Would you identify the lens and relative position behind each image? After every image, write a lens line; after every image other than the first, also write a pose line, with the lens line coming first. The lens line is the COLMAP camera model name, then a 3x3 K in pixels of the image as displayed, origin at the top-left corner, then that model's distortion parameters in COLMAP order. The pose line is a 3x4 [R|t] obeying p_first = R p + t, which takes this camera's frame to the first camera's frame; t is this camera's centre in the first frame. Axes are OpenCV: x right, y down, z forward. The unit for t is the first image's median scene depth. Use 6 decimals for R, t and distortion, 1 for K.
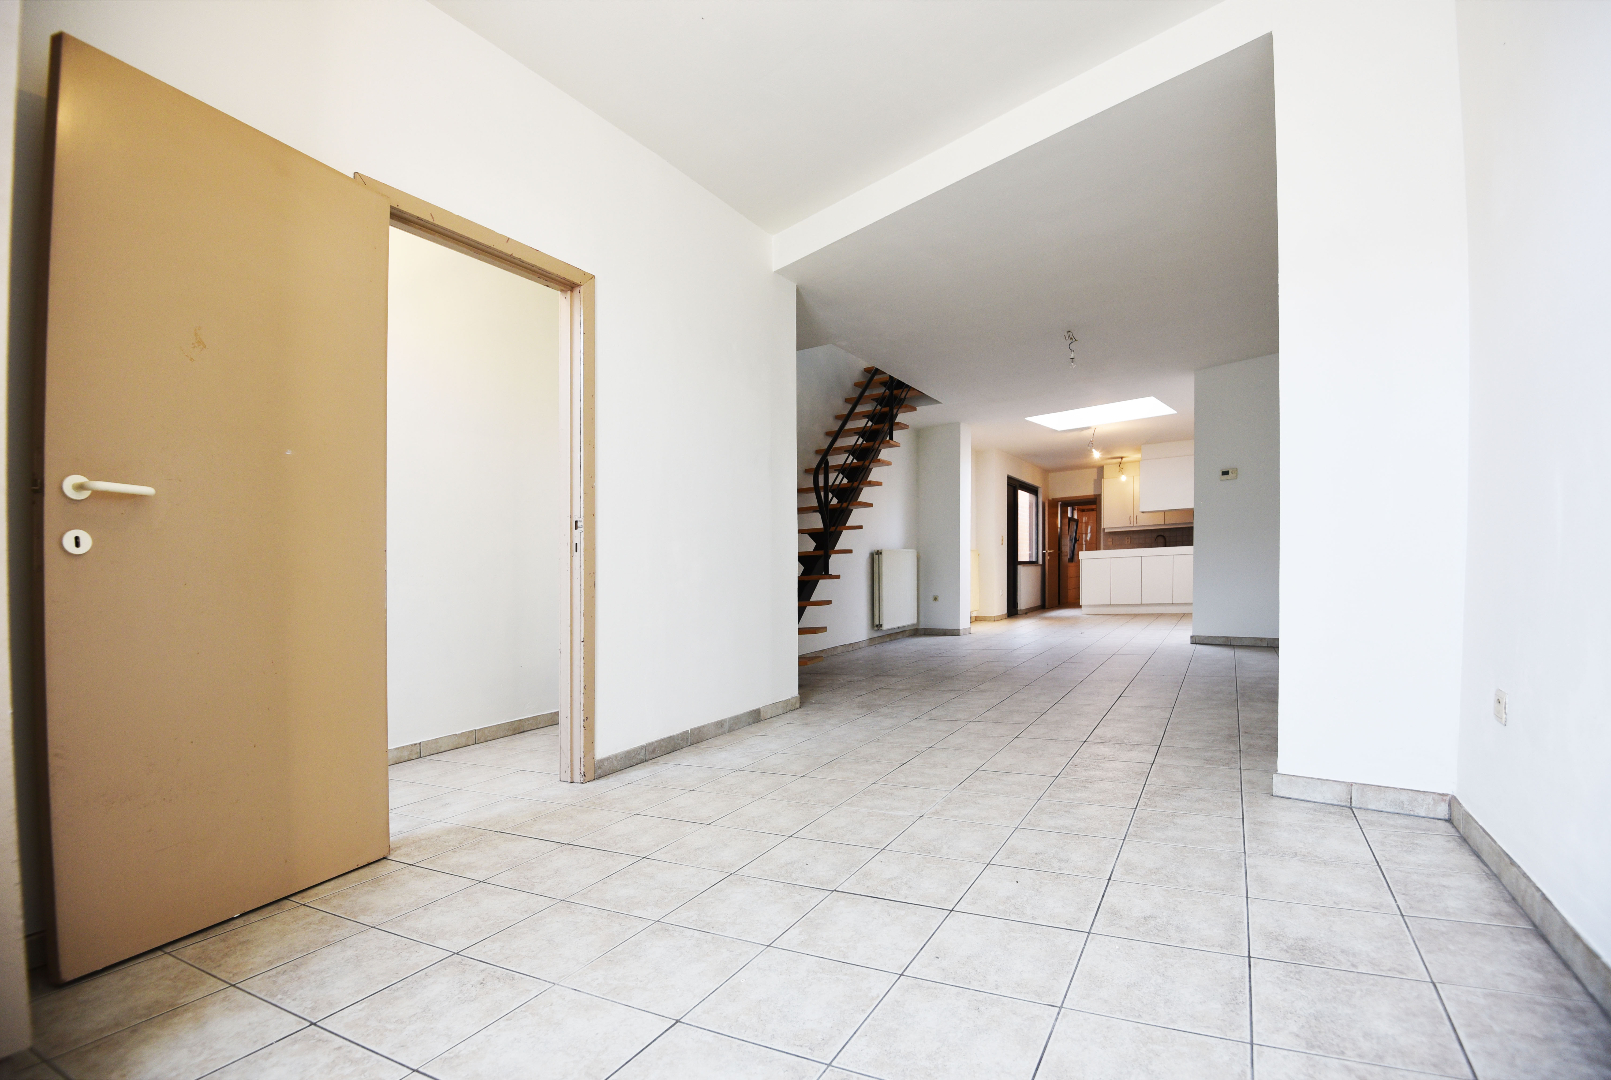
lens RADIAL K [[765.8, 0, 808.9], [0, 765.8, 567.3], [0, 0, 1]] dist [0.000461, -0.000052]
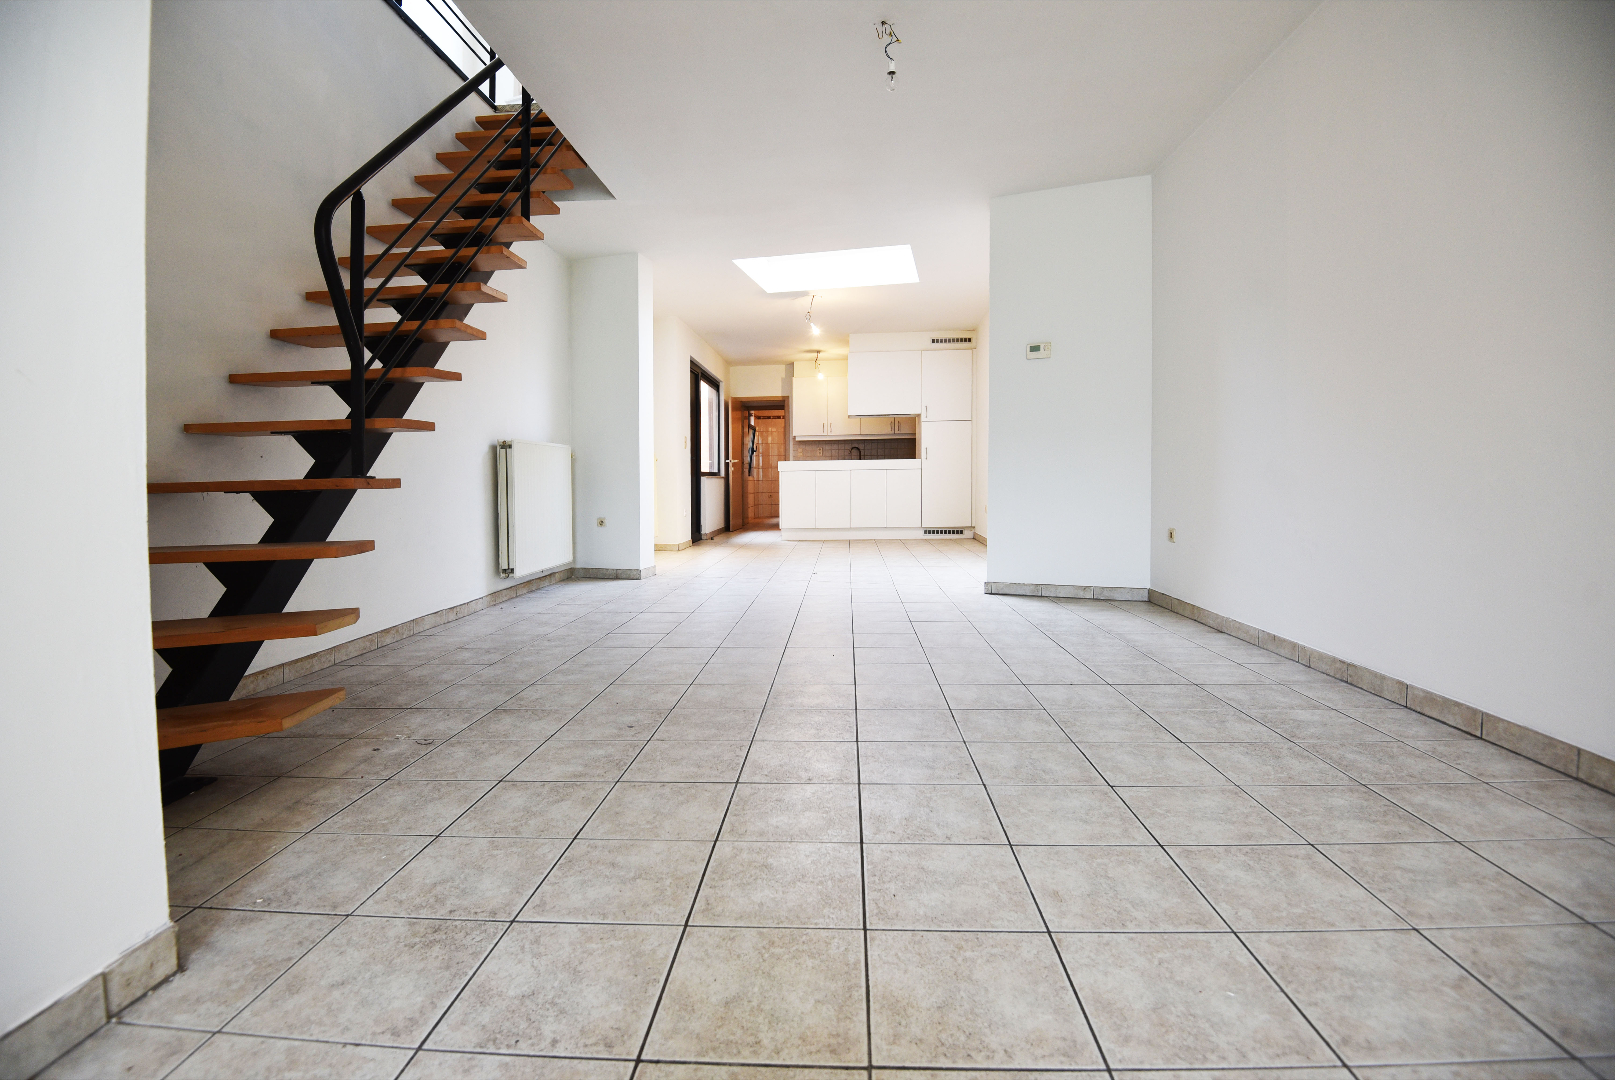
lens RADIAL K [[767.7, 0, 810.9], [0, 767.7, 567.4], [0, 0, 1]] dist [0.000461, -0.000052]
pose [[0.897732, -0.022309, 0.439977, 0.029755], [-0.027168, 0.994013, 0.105835, 0.003857], [-0.439704, -0.106965, 0.891751, 0.270332]]
